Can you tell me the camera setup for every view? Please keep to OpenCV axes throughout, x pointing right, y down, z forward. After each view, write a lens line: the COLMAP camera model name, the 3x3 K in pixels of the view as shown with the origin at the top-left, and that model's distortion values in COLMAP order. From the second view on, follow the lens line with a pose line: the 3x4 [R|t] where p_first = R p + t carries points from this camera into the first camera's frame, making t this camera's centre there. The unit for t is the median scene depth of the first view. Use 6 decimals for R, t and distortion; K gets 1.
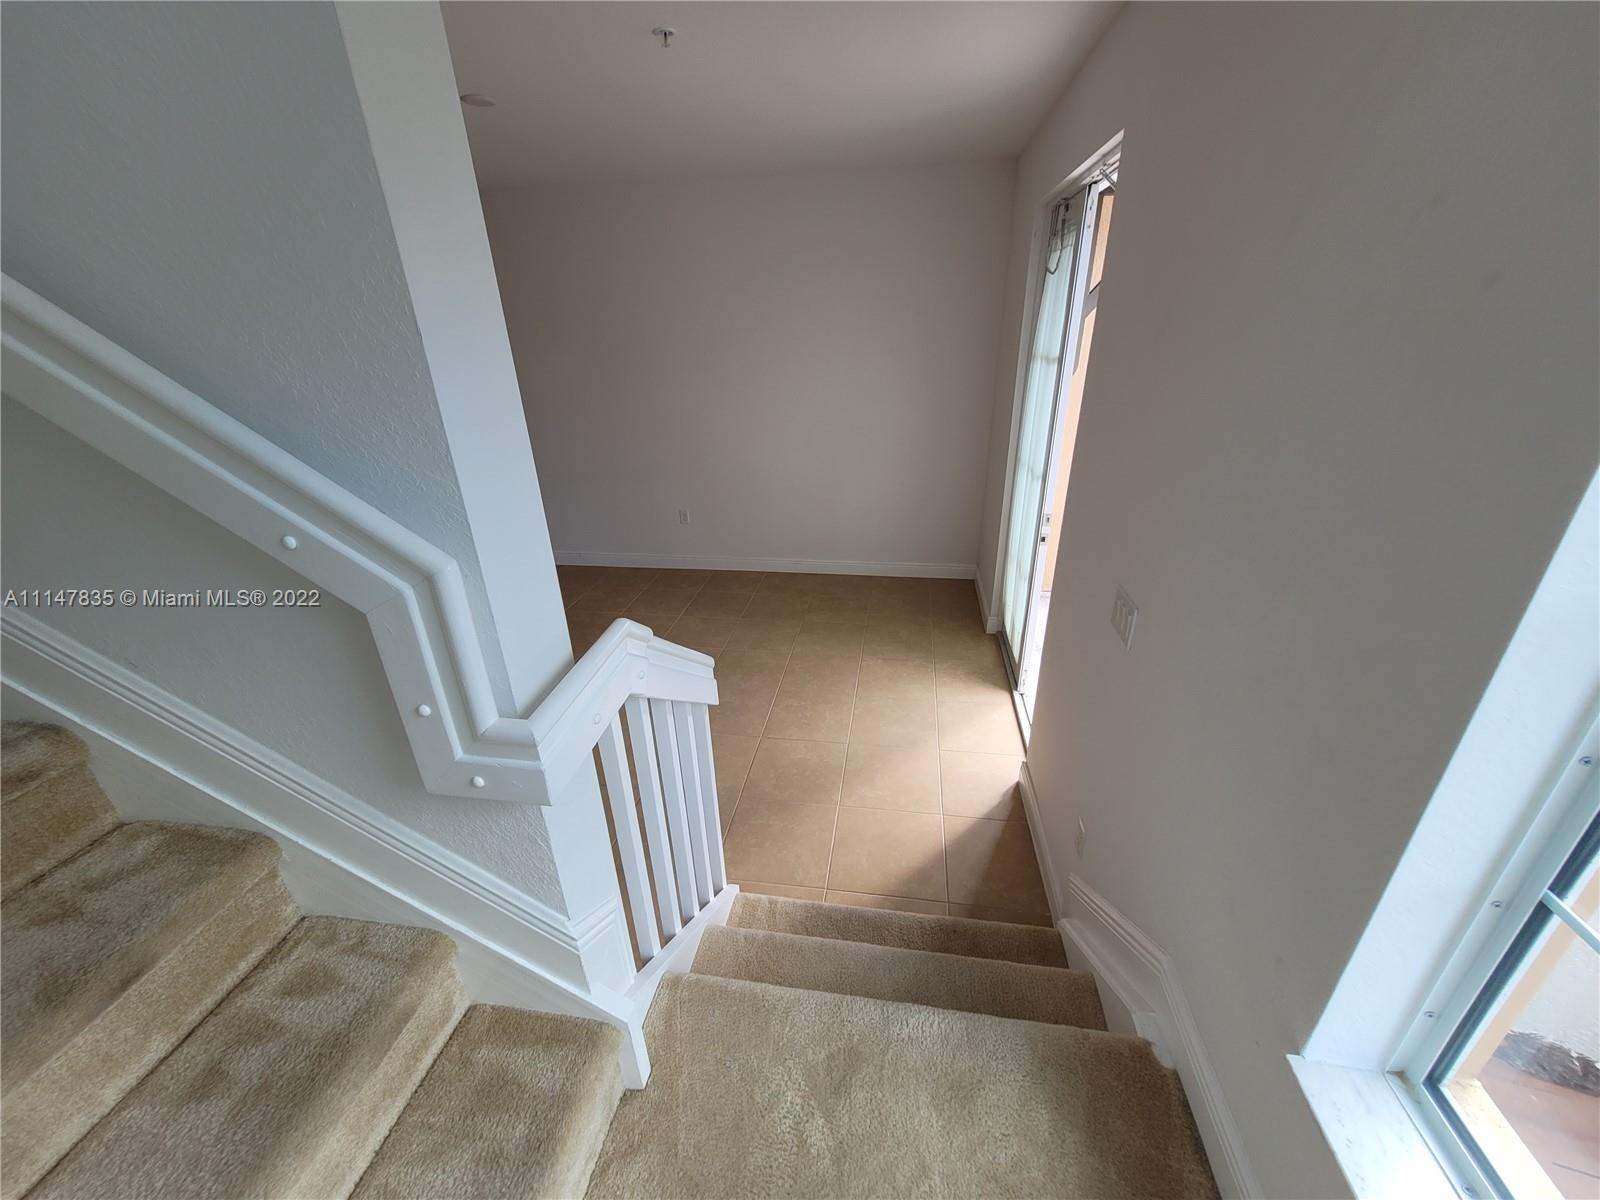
lens RADIAL K [[630.4, 0, 807.3], [0, 630.4, 609.7], [0, 0, 1]] dist [0.003374, 0.000639]
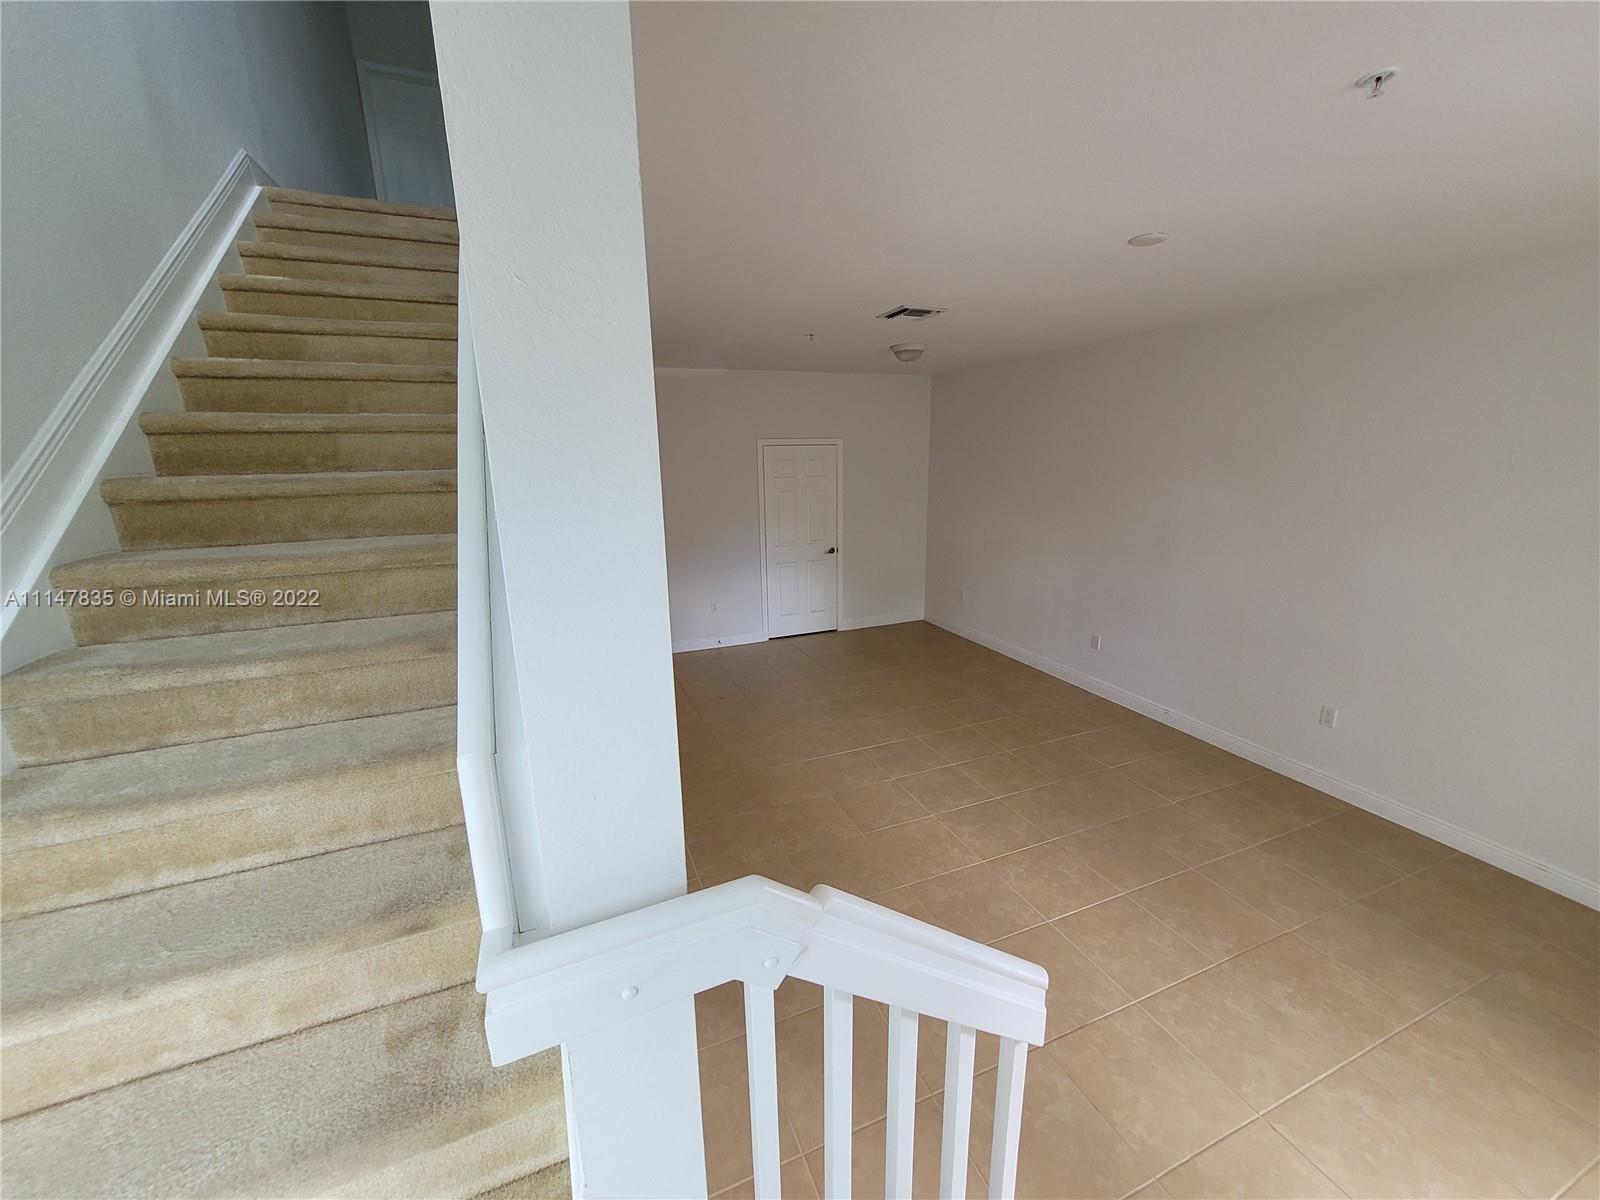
lens RADIAL K [[630.4, 0, 807.3], [0, 630.4, 609.7], [0, 0, 1]] dist [0.003374, 0.000639]
pose [[0.520042, 0.226024, -0.823692, 0.145959], [-0.361764, 0.931870, 0.027307, -0.172928], [0.773746, 0.283782, 0.566379, 0.296597]]
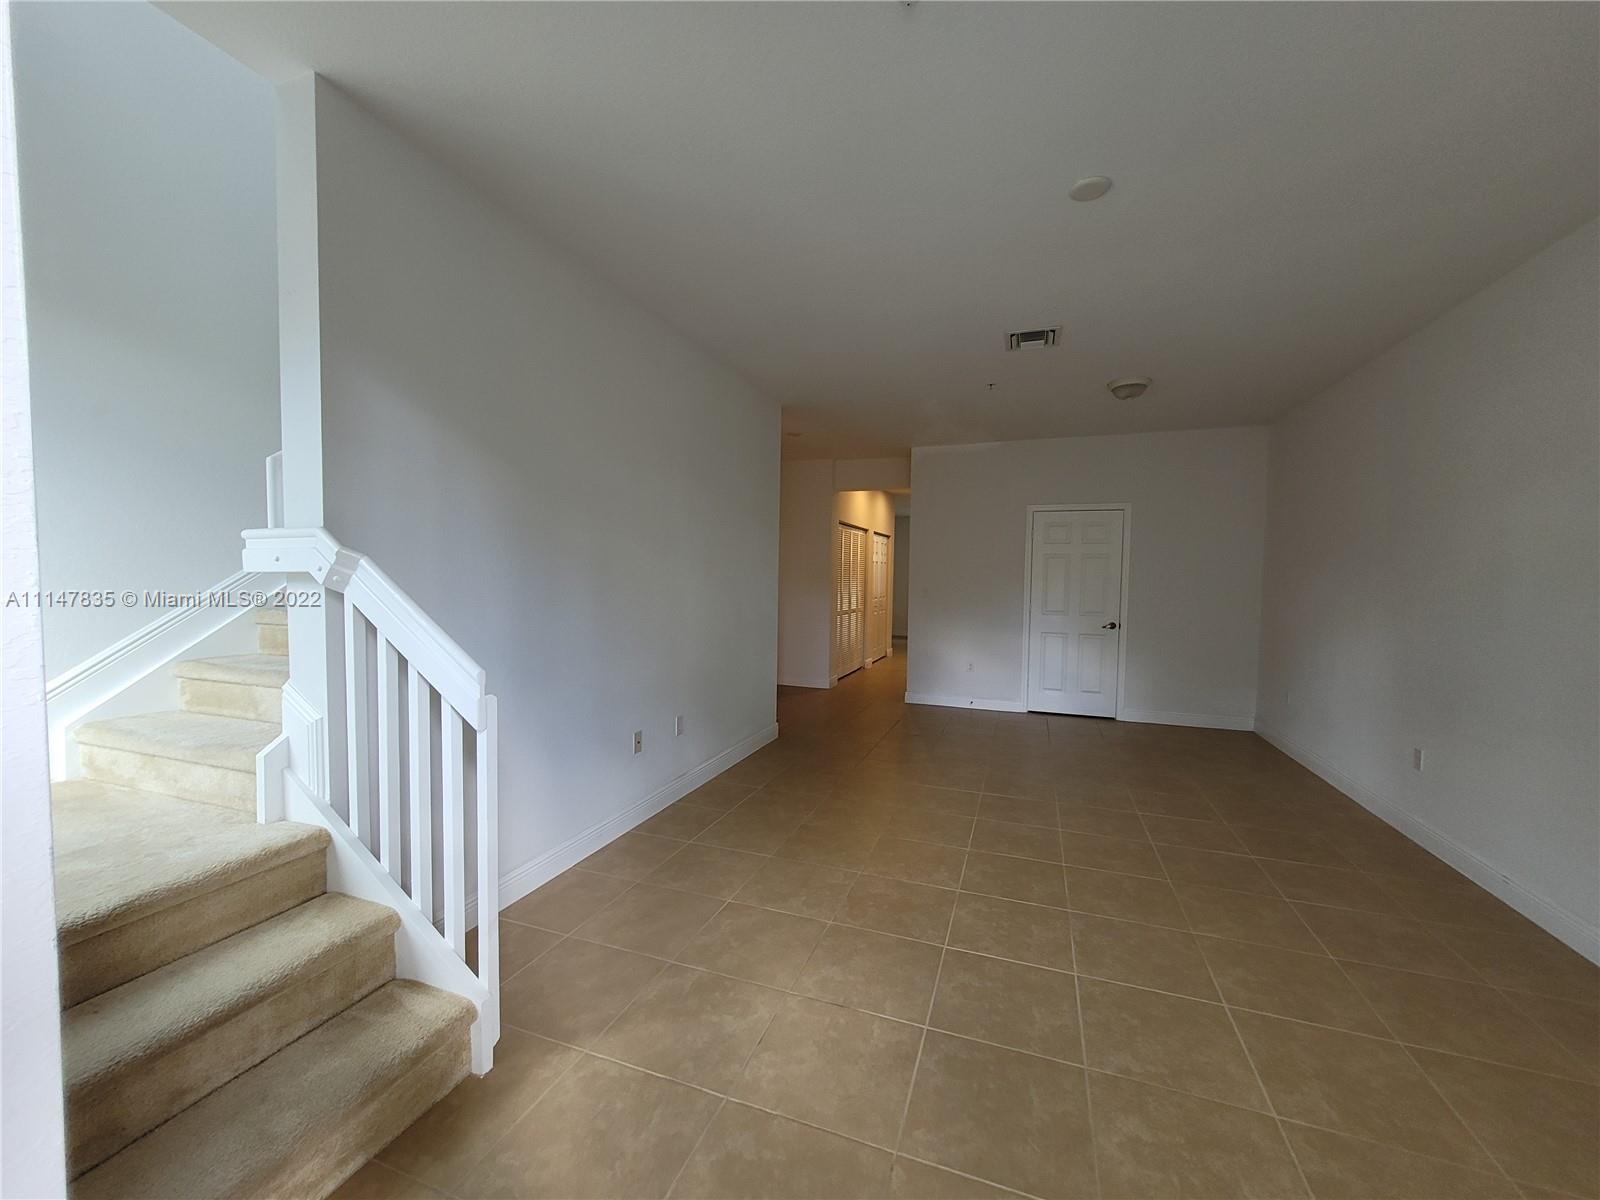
lens RADIAL K [[630.4, 0, 807.3], [0, 630.4, 609.7], [0, 0, 1]] dist [0.003374, 0.000639]
pose [[-0.191814, 0.068776, -0.979018, 0.590225], [-0.428820, 0.891410, 0.146638, -0.309931], [0.882792, 0.447950, -0.141493, 1.340599]]
